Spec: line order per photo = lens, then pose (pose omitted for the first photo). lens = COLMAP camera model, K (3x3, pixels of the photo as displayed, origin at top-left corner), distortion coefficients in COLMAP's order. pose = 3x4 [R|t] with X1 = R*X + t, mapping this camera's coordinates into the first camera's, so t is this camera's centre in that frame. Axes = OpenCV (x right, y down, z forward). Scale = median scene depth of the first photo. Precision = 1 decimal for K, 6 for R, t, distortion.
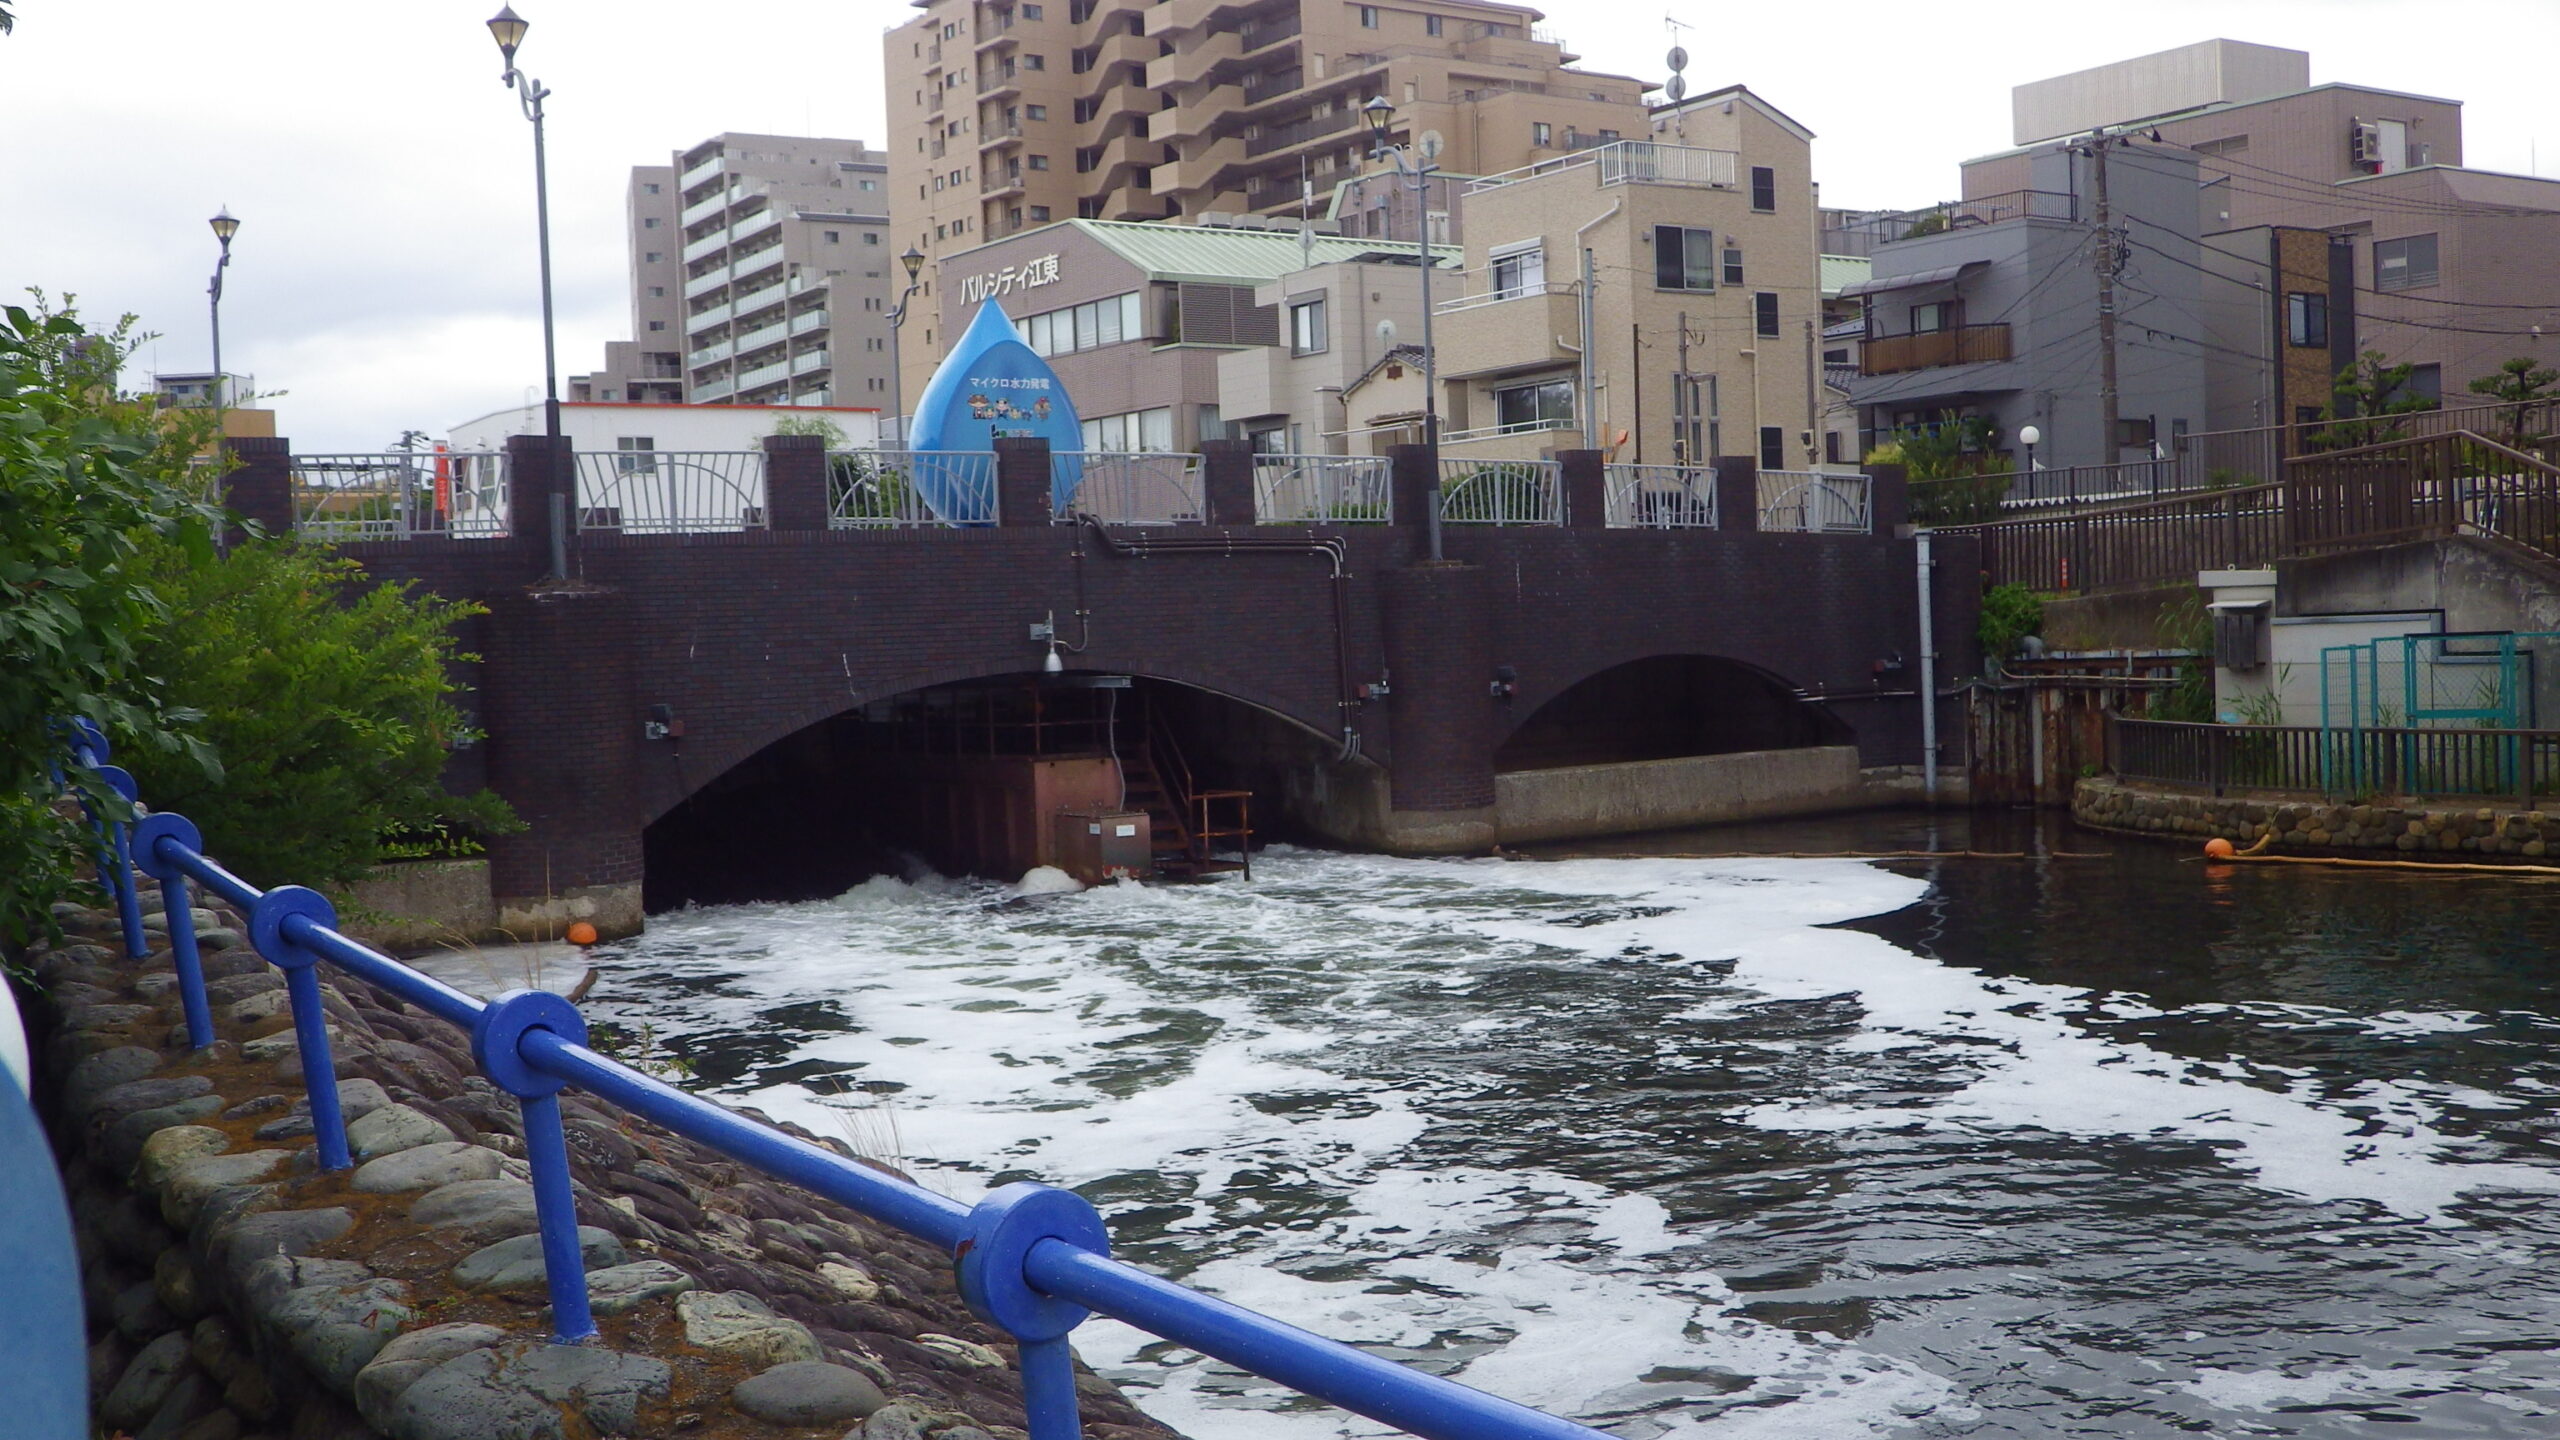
lens RADIAL K [[2575.5, 0, 1280.0], [0, 2575.5, 720.0], [0, 0, 1]] dist [0.013266, 0.020972]
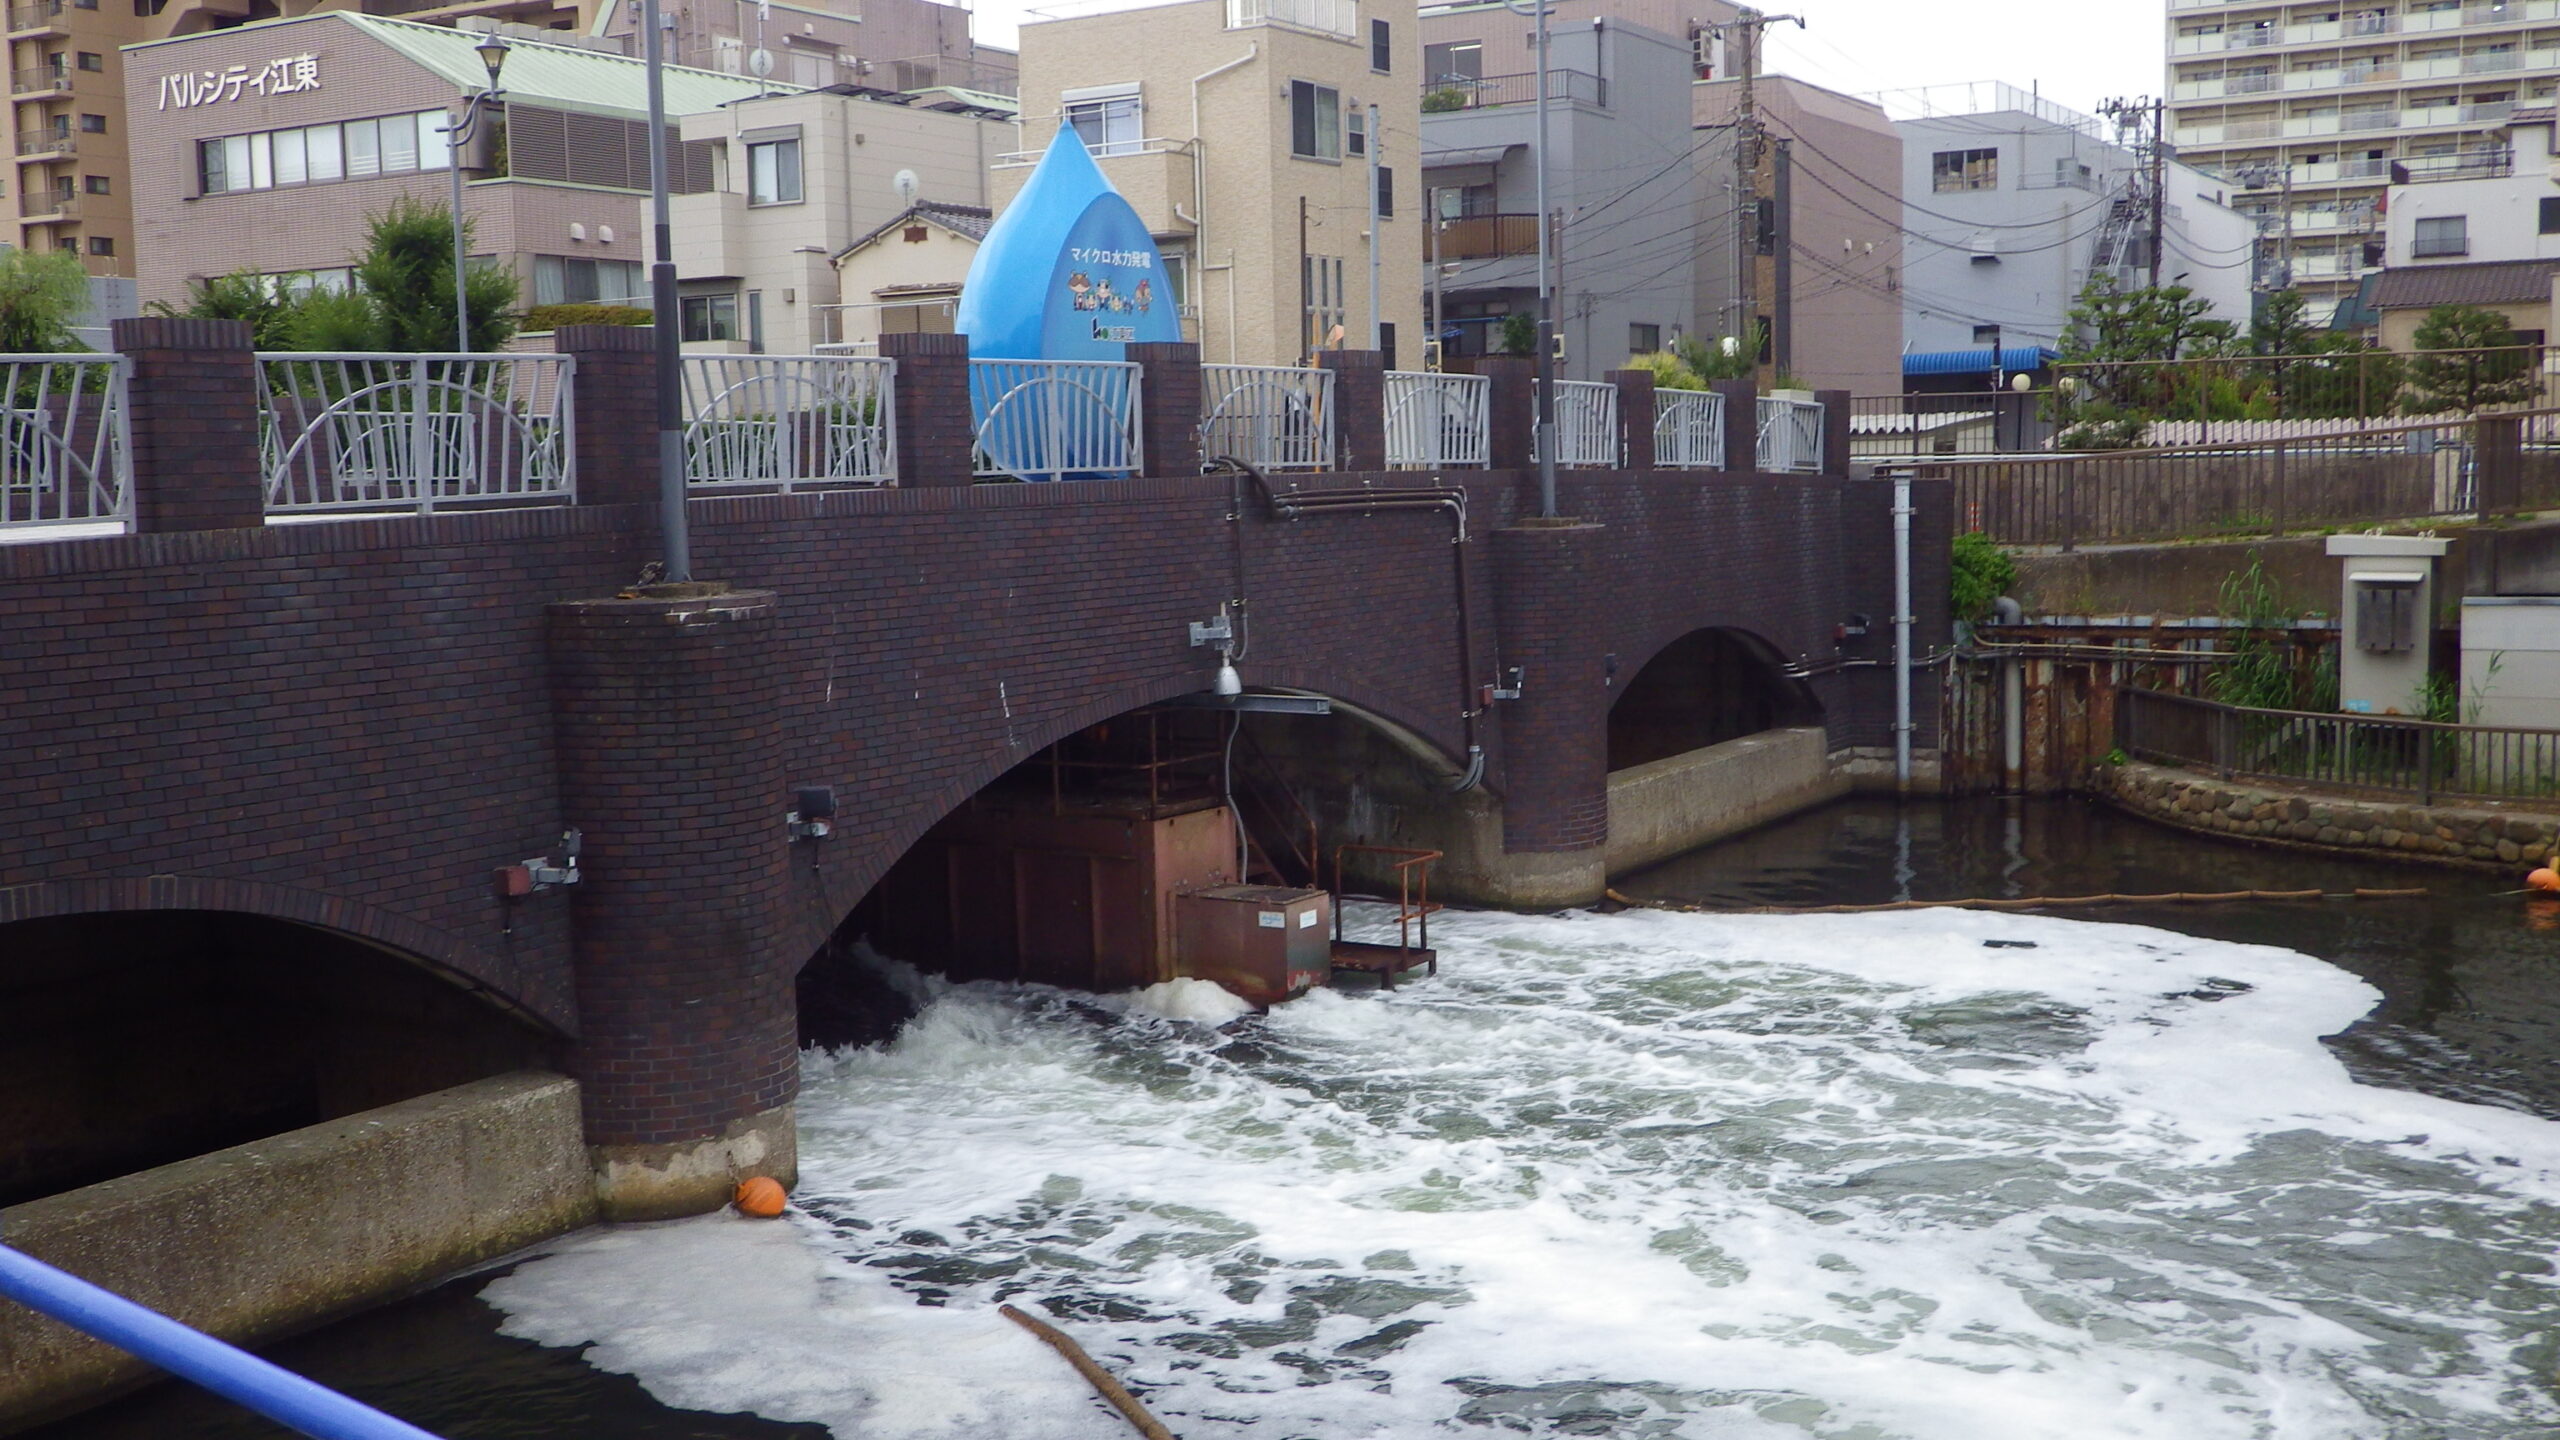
lens RADIAL K [[2566.0, 0, 1280.0], [0, 2566.0, 720.0], [0, 0, 1]] dist [-0.002297, 0.021333]
pose [[0.918780, -0.023484, 0.394071, -0.273452], [0.001672, 0.998452, 0.055603, -0.039612], [-0.394767, -0.050428, 0.917396, 0.303013]]
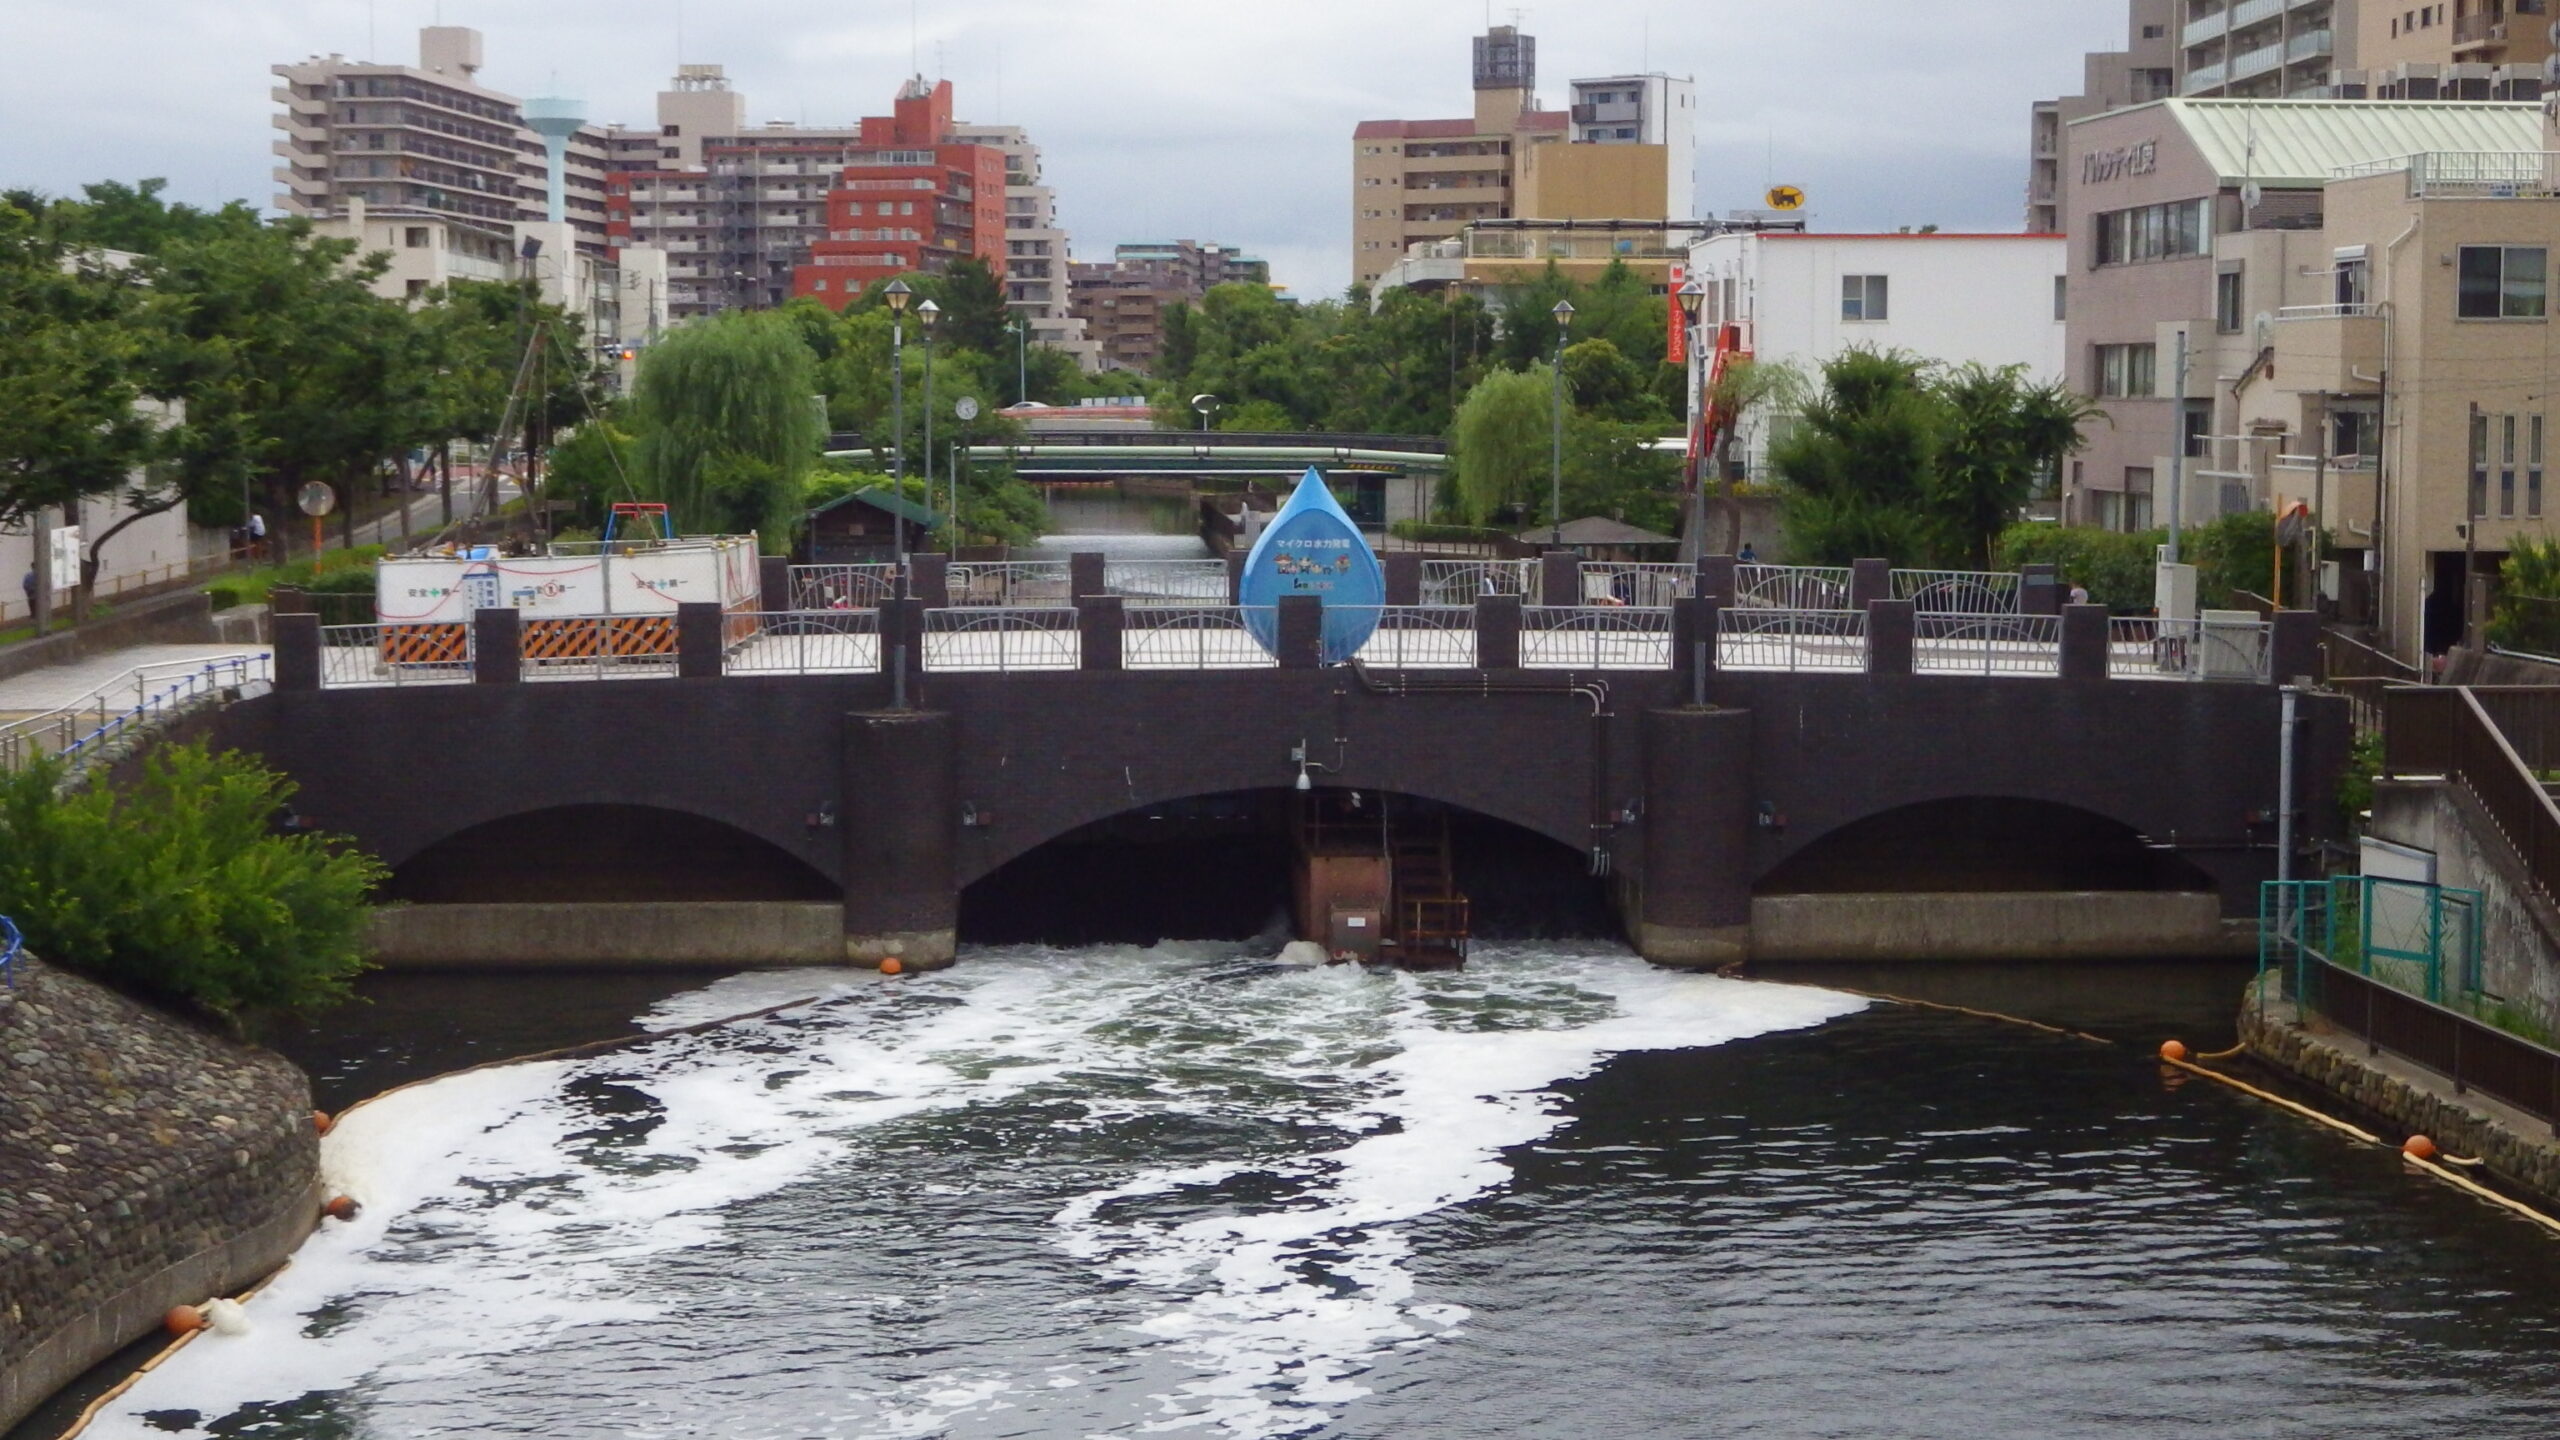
lens RADIAL K [[3931.6, 0, 1280.0], [0, 3931.6, 720.0], [0, 0, 1]] dist [0.040174, 0.074891]
pose [[0.862982, 0.081083, -0.498685, 0.672455], [-0.053072, 0.996126, 0.070122, -0.146732], [0.502439, -0.034048, 0.863942, -0.505102]]
